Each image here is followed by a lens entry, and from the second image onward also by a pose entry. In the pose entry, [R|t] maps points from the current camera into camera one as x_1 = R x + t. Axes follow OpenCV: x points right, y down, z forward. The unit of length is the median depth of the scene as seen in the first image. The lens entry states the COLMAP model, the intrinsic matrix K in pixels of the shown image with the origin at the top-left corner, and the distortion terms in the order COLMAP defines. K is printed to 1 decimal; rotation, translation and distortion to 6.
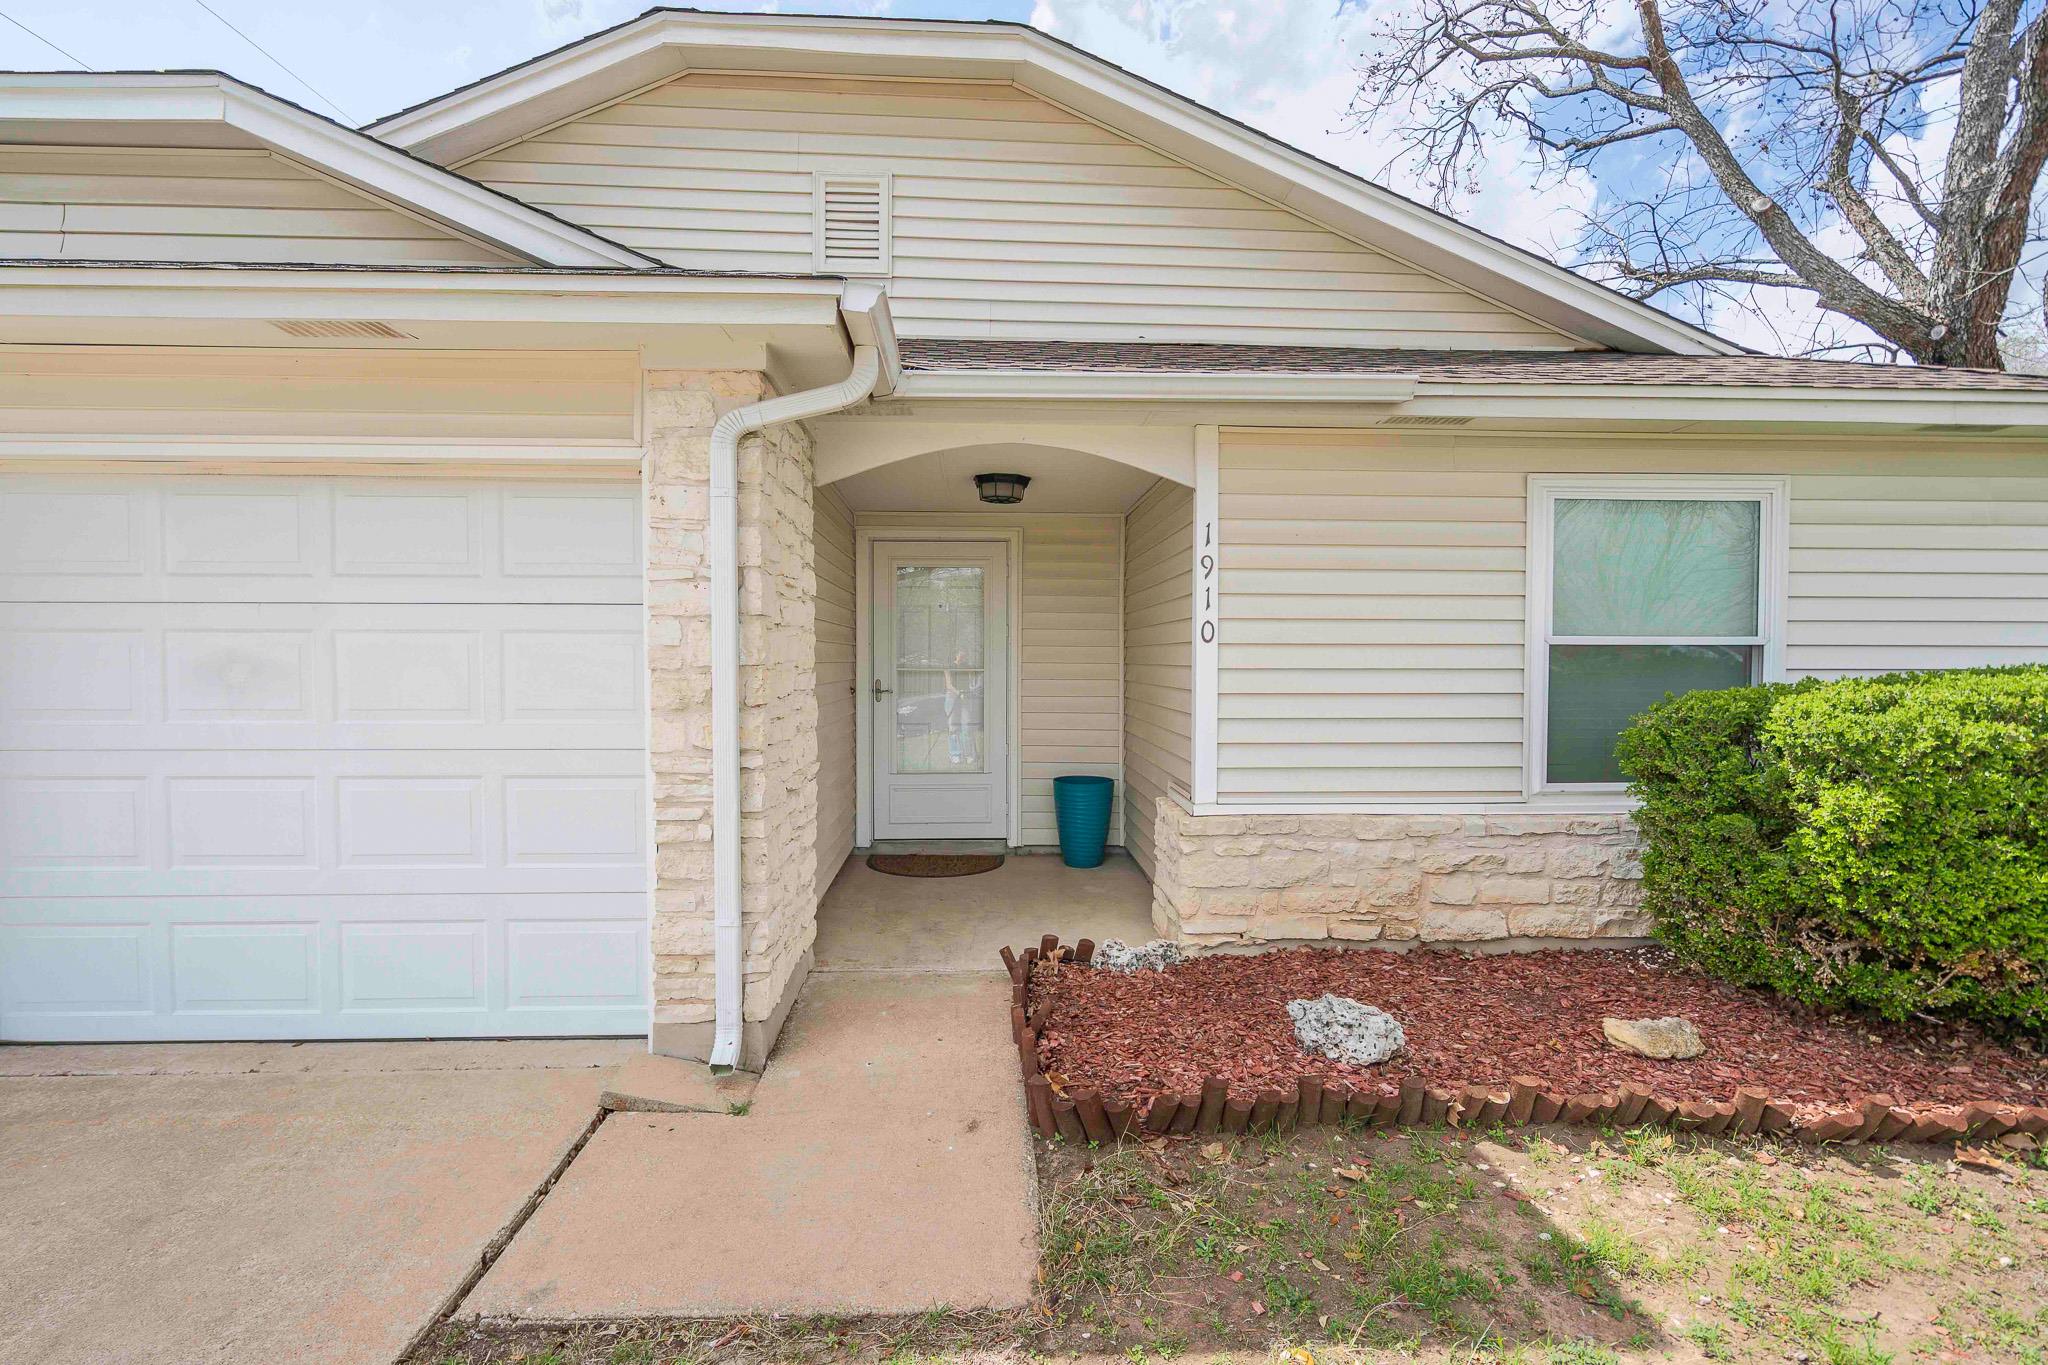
lens RADIAL K [[945.3, 0, 1010.6], [0, 945.3, 692.3], [0, 0, 1]] dist [0.002149, 0.001274]
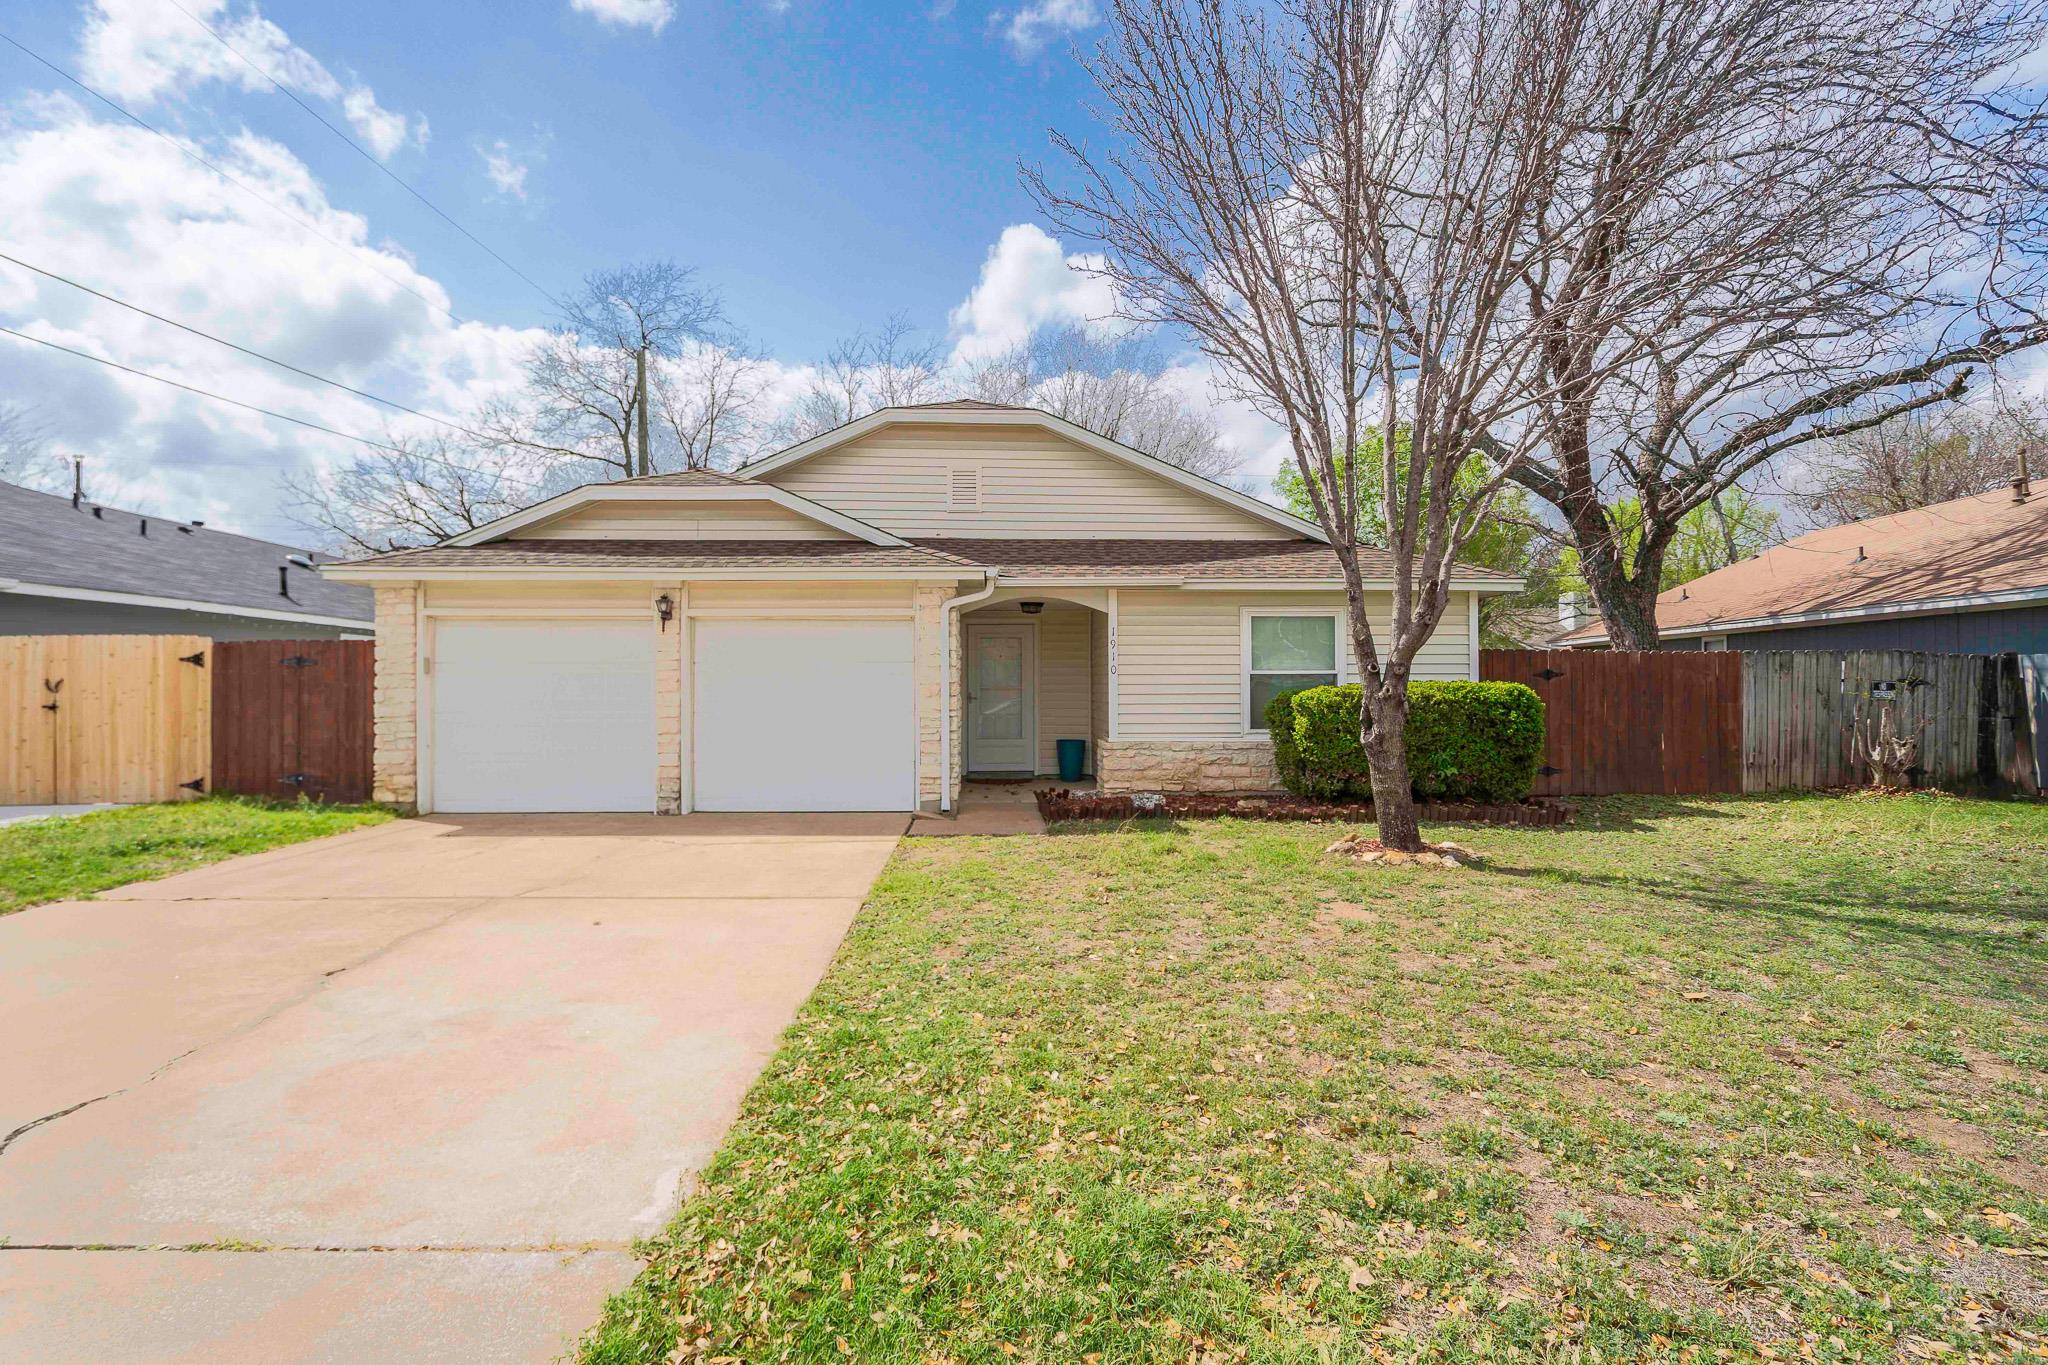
lens RADIAL K [[945.3, 0, 1033.2], [0, 945.3, 682.3], [0, 0, 1]] dist [0.002149, 0.001274]
pose [[0.999967, -0.005017, 0.006457, -0.024196], [0.005264, 0.999232, -0.038824, 0.067547], [-0.006257, 0.038857, 0.999225, -1.532983]]
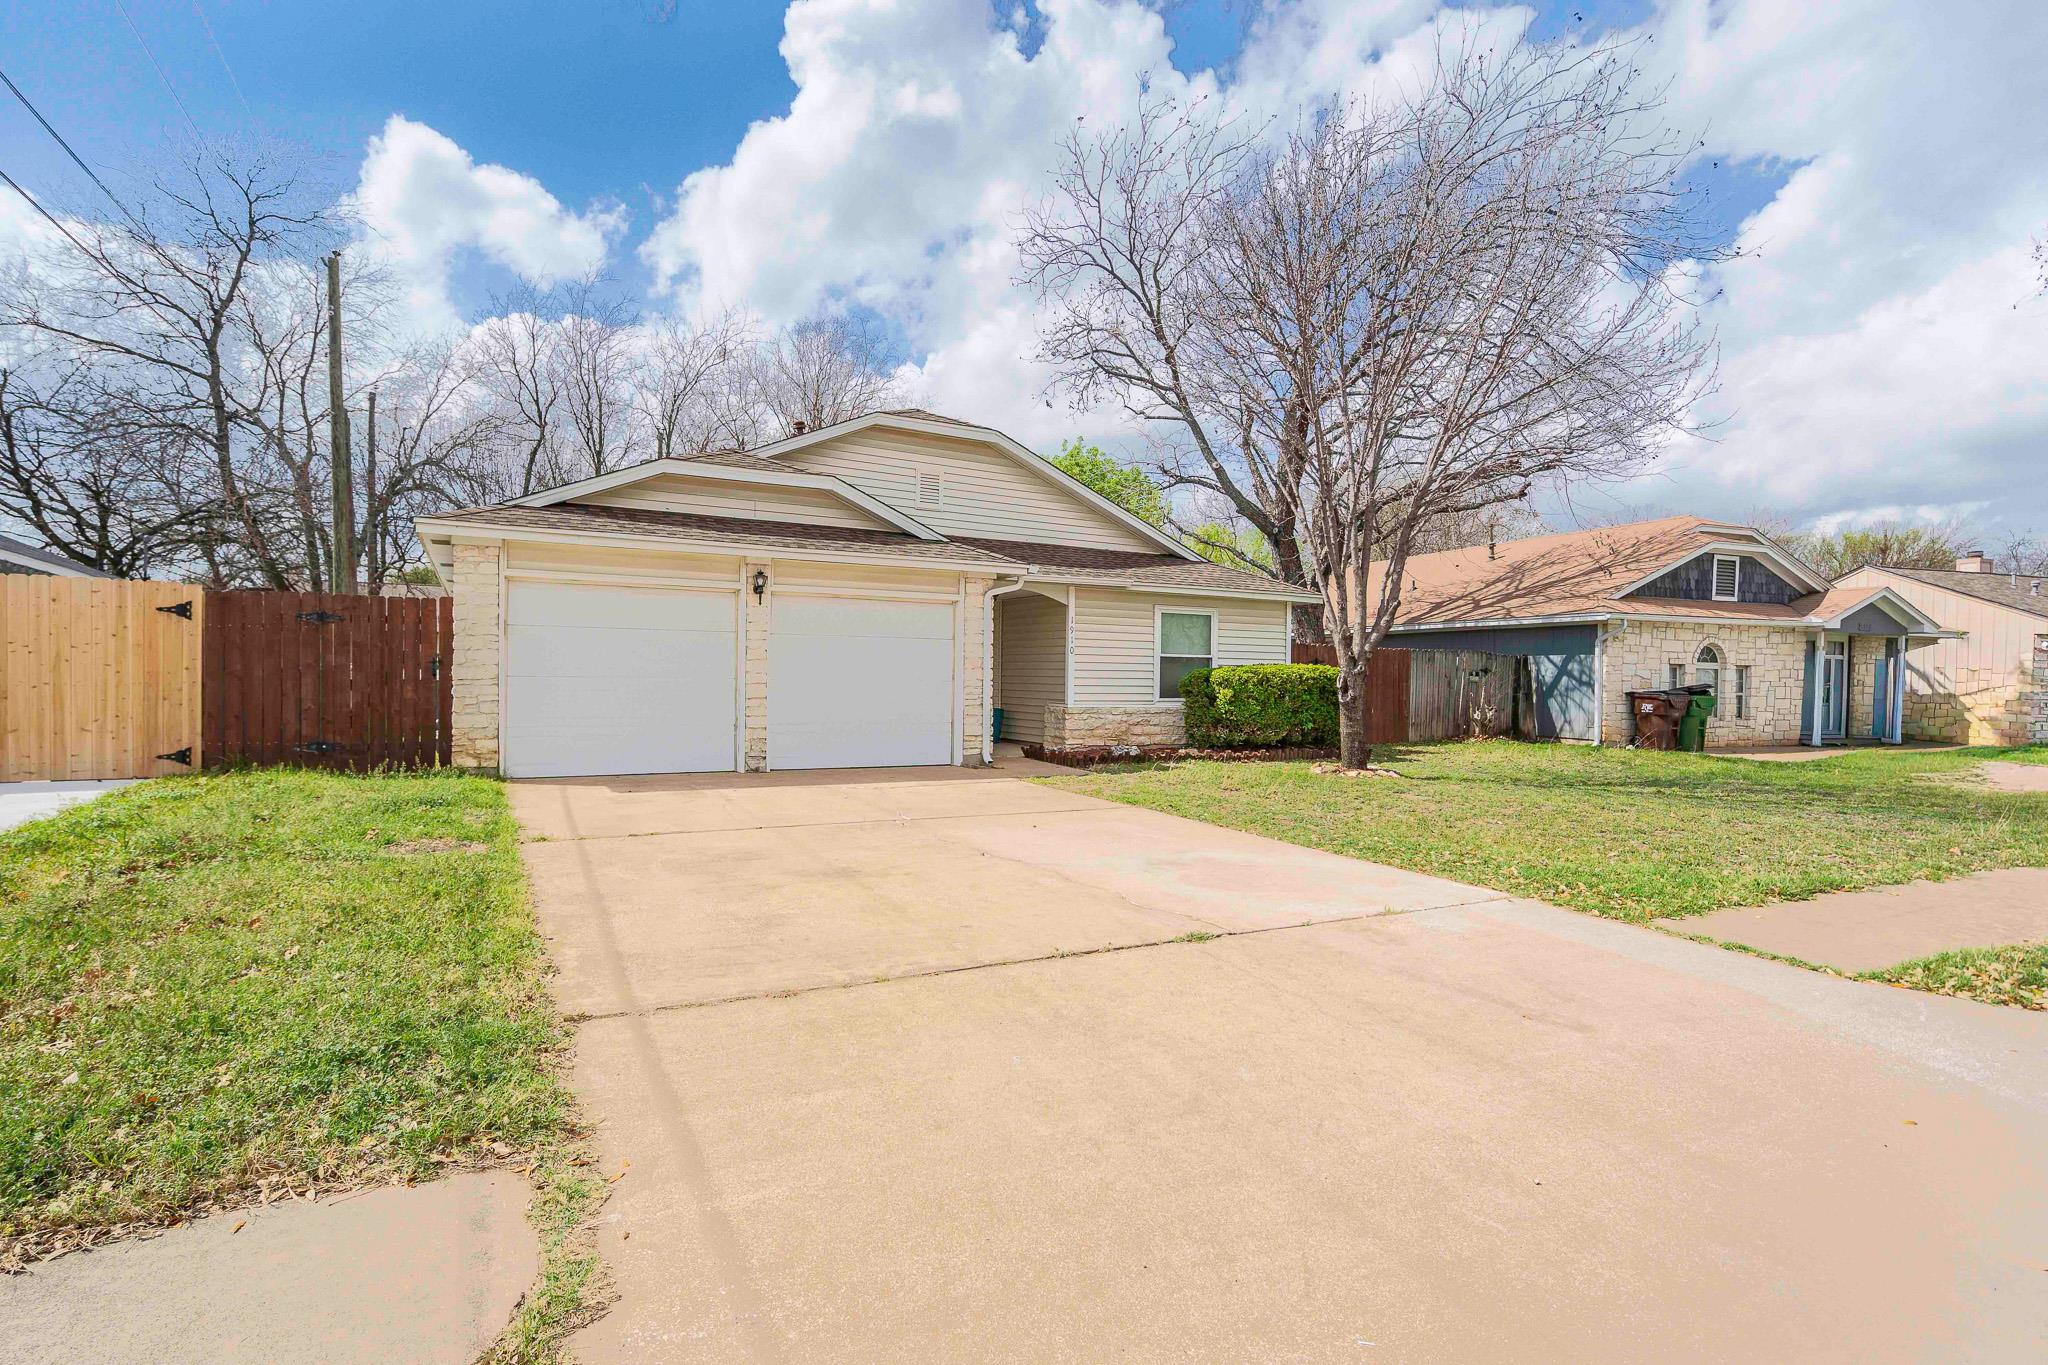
lens RADIAL K [[945.3, 0, 1036.8], [0, 945.3, 688.4], [0, 0, 1]] dist [0.002149, 0.001274]
pose [[0.892925, 0.003369, 0.450193, -1.328823], [0.003178, 0.999900, -0.013786, 0.108482], [-0.450194, 0.013740, 0.892825, -1.790419]]
